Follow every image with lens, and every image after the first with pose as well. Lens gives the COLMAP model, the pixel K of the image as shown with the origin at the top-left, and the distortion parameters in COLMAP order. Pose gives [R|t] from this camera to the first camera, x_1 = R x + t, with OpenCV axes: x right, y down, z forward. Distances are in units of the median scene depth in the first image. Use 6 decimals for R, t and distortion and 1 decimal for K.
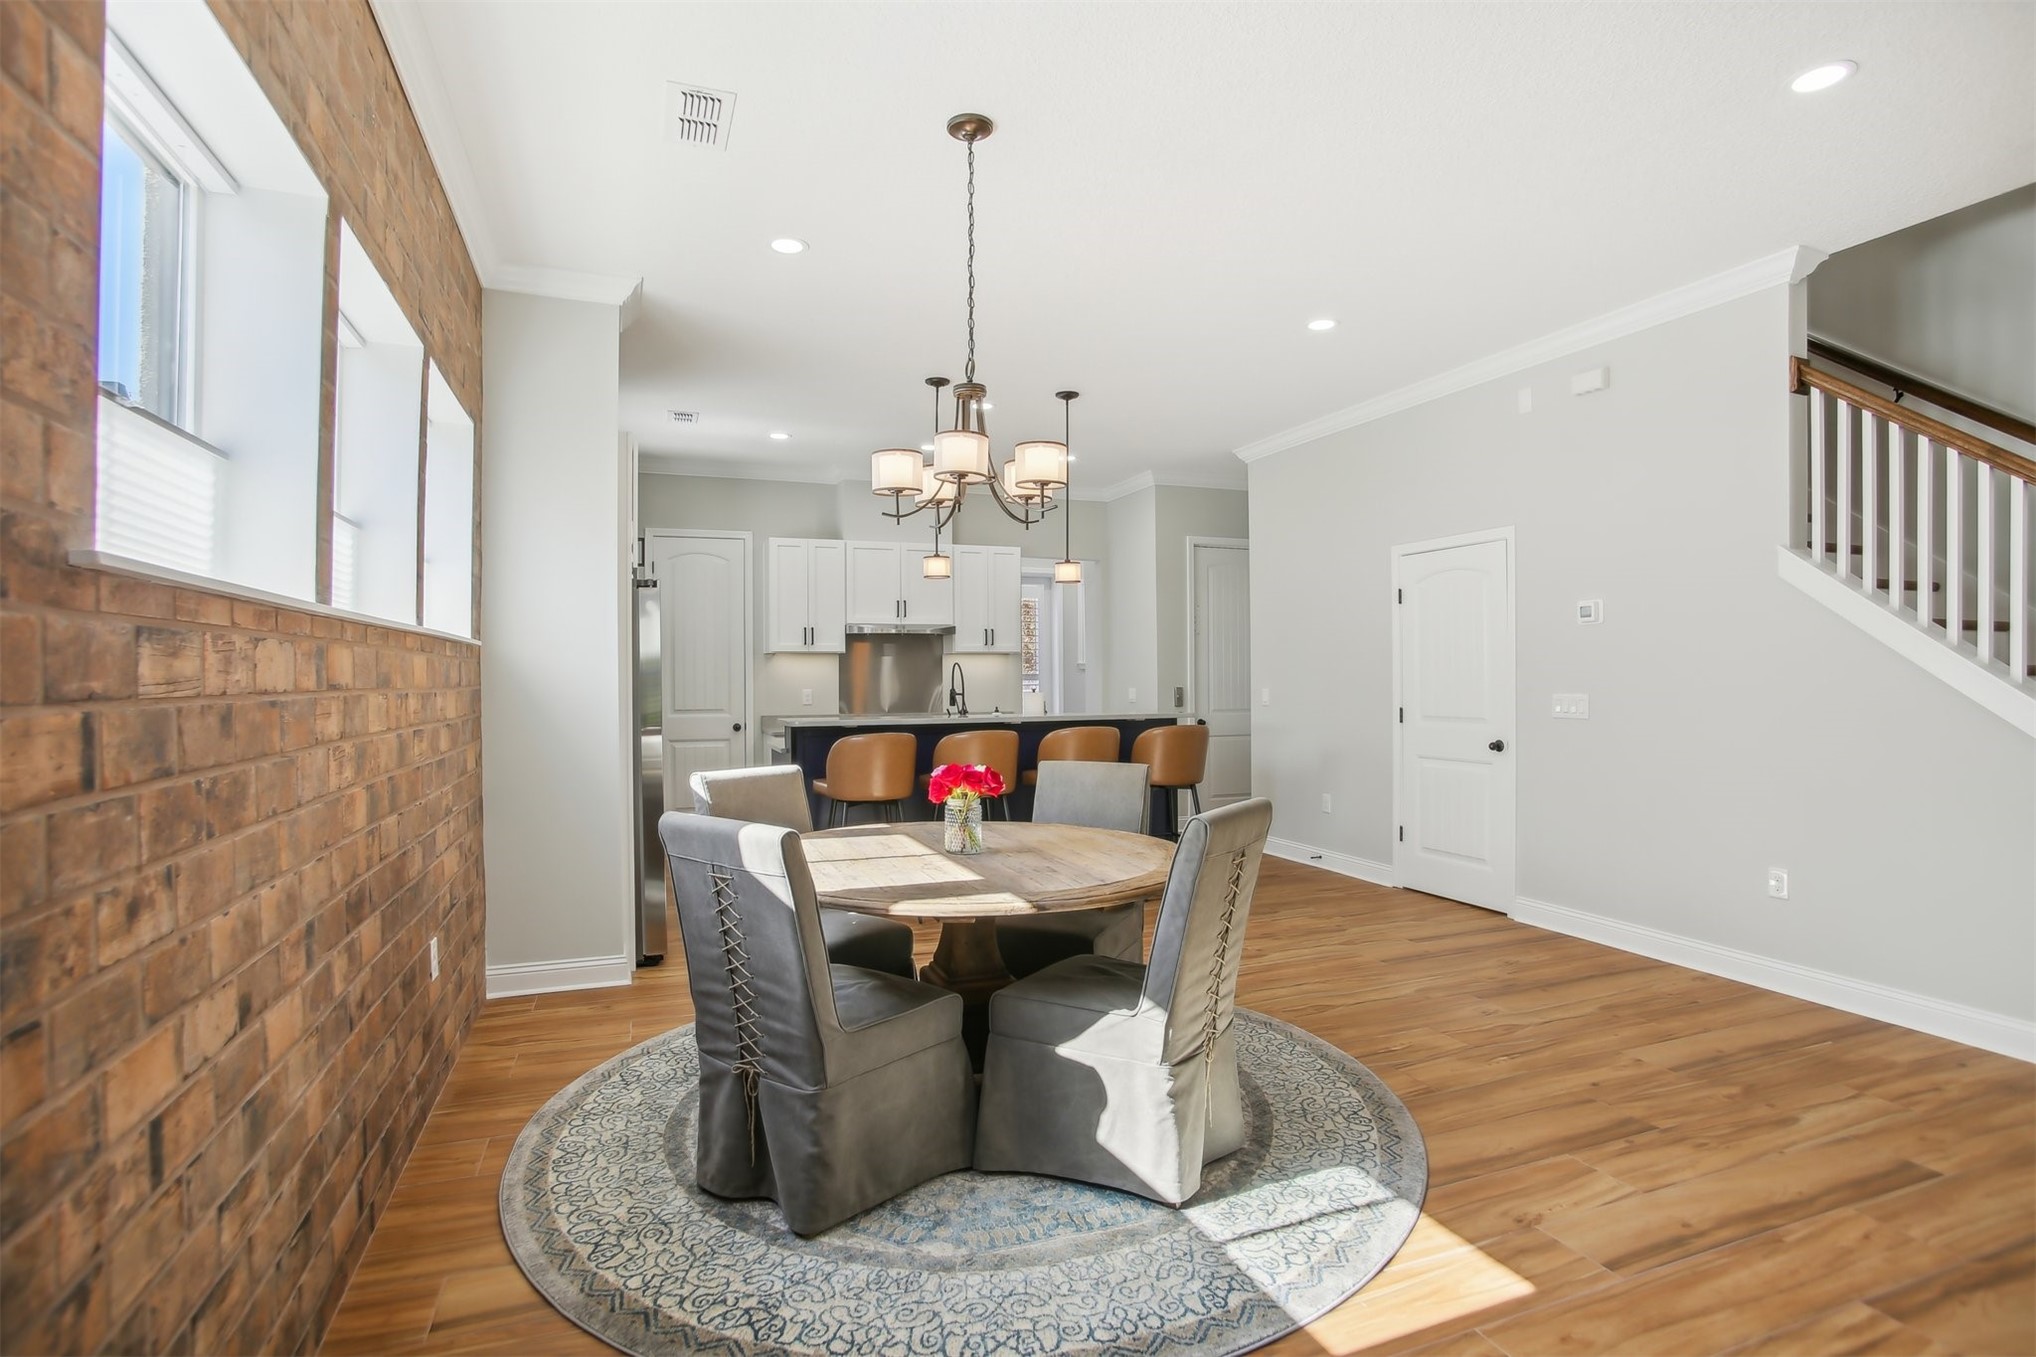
lens RADIAL K [[976.9, 0, 1004.3], [0, 976.9, 676.9], [0, 0, 1]] dist [-0.061653, 0.018658]
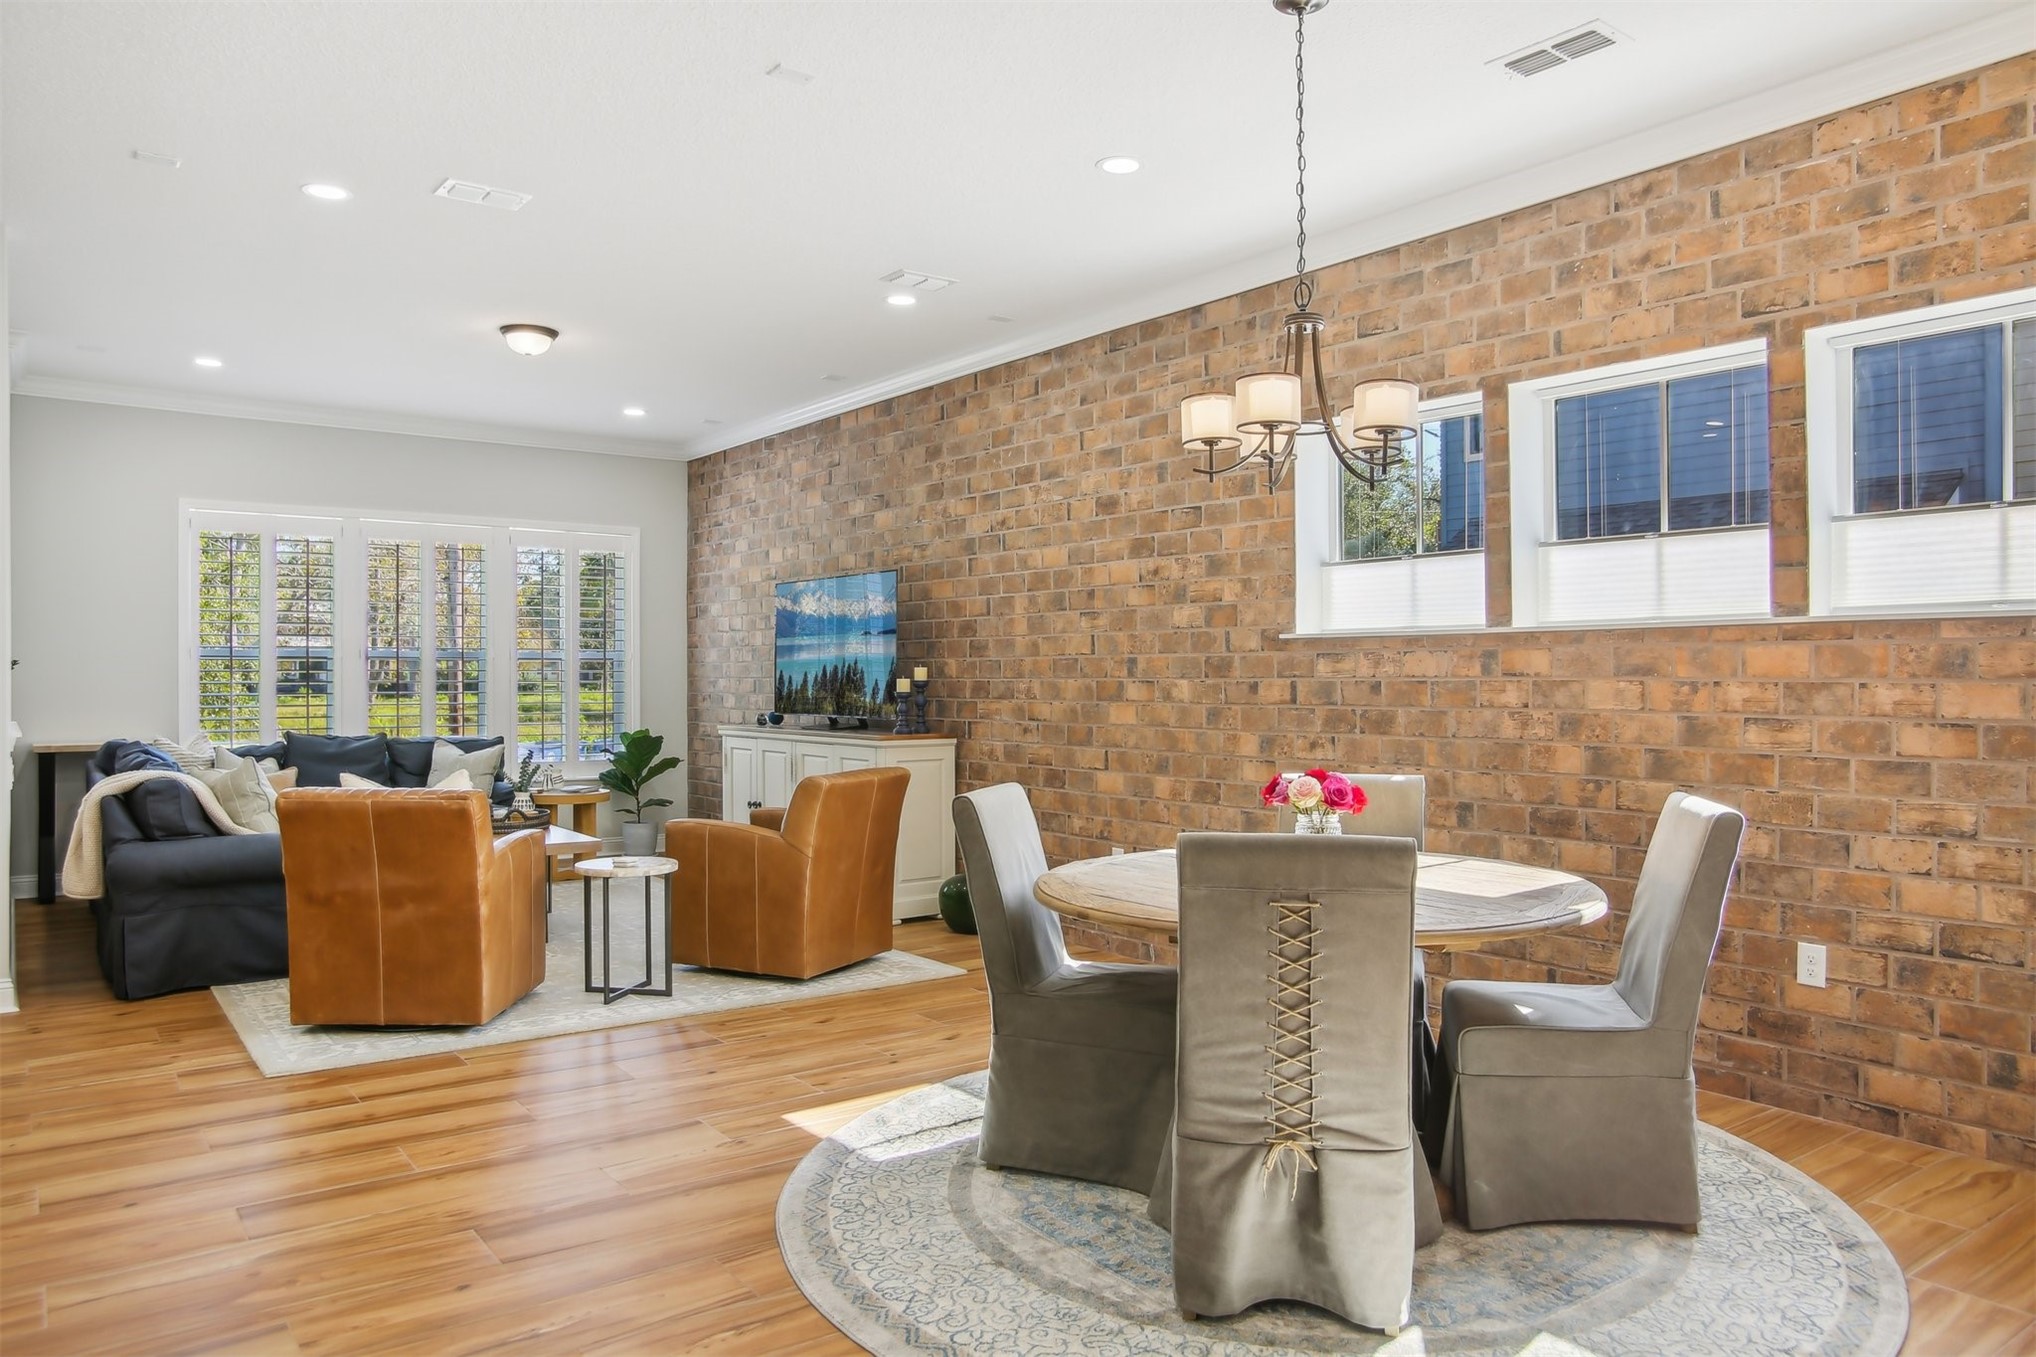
lens RADIAL K [[1387.4, 0, 1035.1], [0, 1387.4, 681.5], [0, 0, 1]] dist [-0.077719, 0.048863]
pose [[-0.951888, 0.002156, -0.306438, 0.455370], [0.001228, 0.999994, 0.003219, 0.007828], [0.306443, 0.002688, -0.951885, 1.715780]]
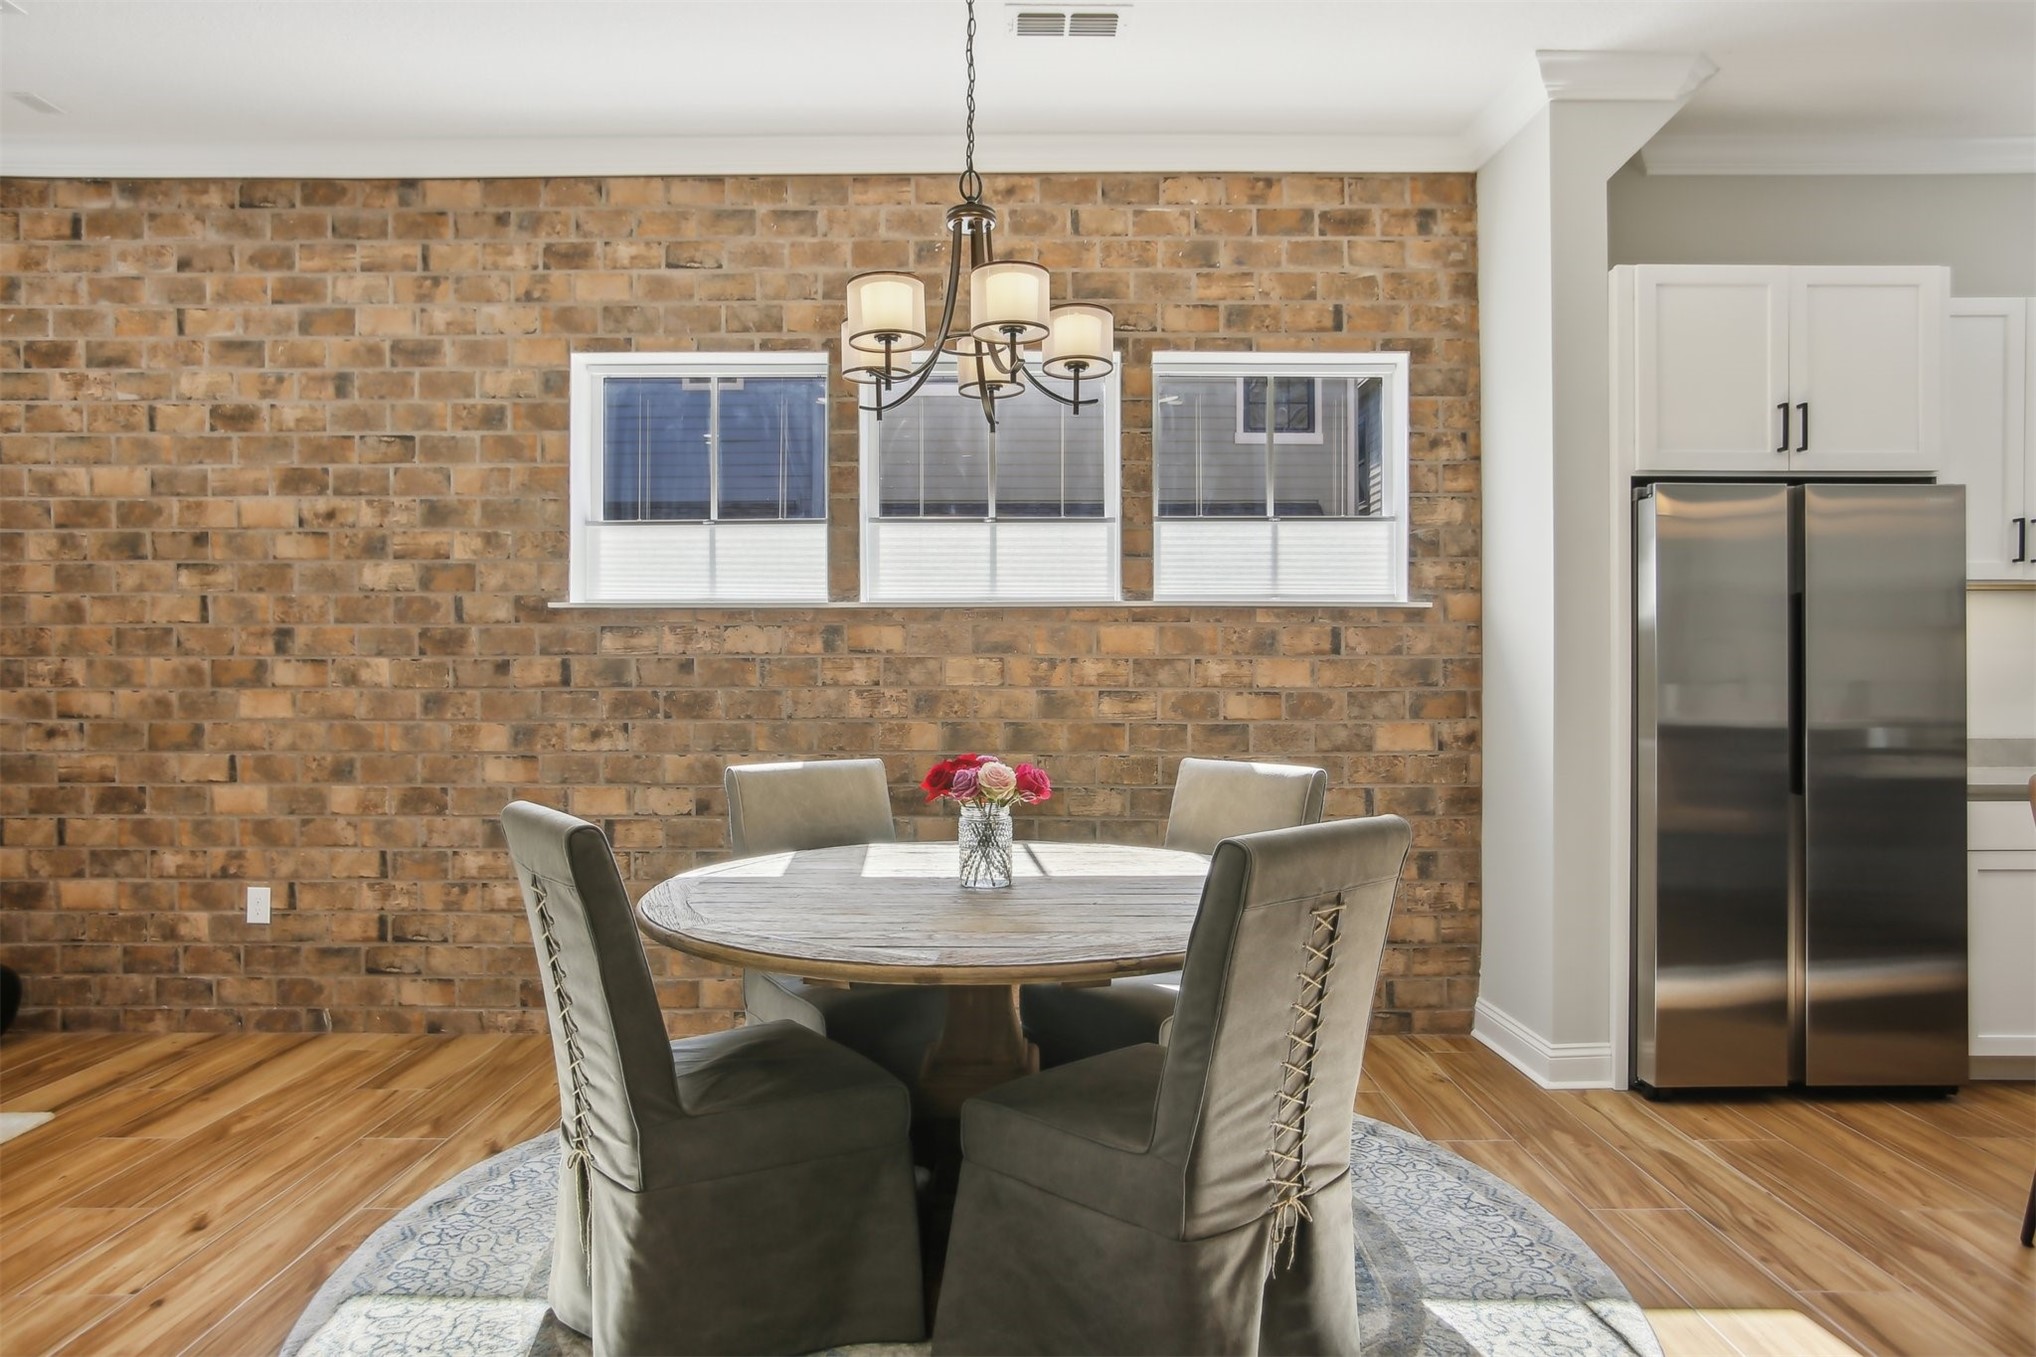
lens RADIAL K [[1259.6, 0, 1066.3], [0, 1259.6, 667.2], [0, 0, 1]] dist [-0.067937, 0.043150]
pose [[-0.321903, 0.006052, -0.946753, 0.662957], [0.000783, 0.999981, 0.006126, 0.013608], [0.946772, 0.001231, -0.321902, 1.142129]]
